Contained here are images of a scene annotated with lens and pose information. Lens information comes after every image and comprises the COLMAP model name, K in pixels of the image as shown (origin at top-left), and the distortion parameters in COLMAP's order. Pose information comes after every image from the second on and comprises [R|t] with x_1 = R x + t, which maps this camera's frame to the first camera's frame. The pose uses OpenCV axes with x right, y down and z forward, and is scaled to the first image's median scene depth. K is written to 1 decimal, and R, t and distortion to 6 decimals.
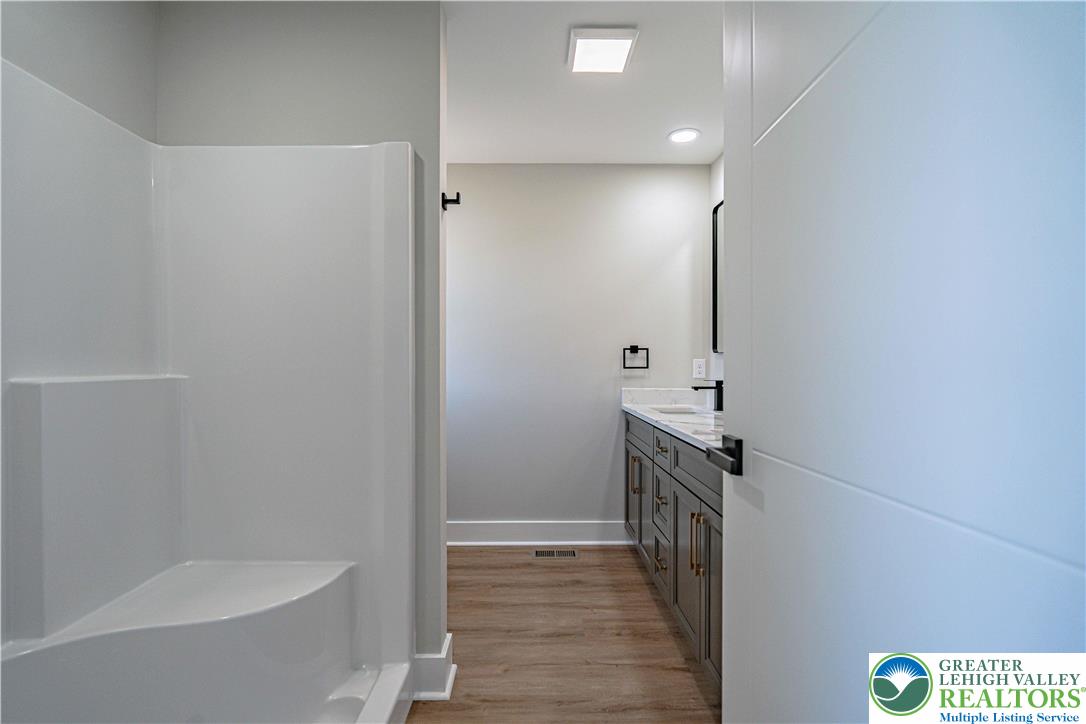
lens RADIAL K [[490.2, 0, 538.4], [0, 490.2, 364.6], [0, 0, 1]] dist [-0.001978, 0.000197]
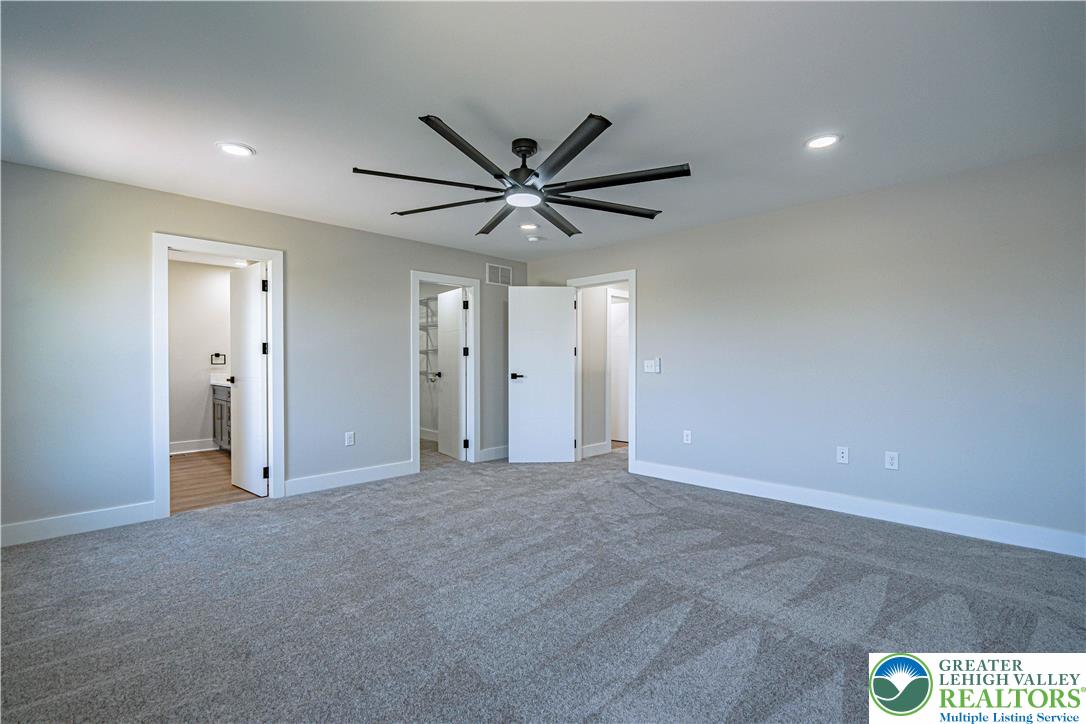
lens RADIAL K [[490.2, 0, 538.4], [0, 490.2, 364.6], [0, 0, 1]] dist [-0.001978, 0.000197]
pose [[0.714850, -0.008490, 0.699226, -0.288182], [0.007028, 0.999963, 0.004956, 0.008038], [-0.699242, 0.001372, 0.714883, -1.458636]]
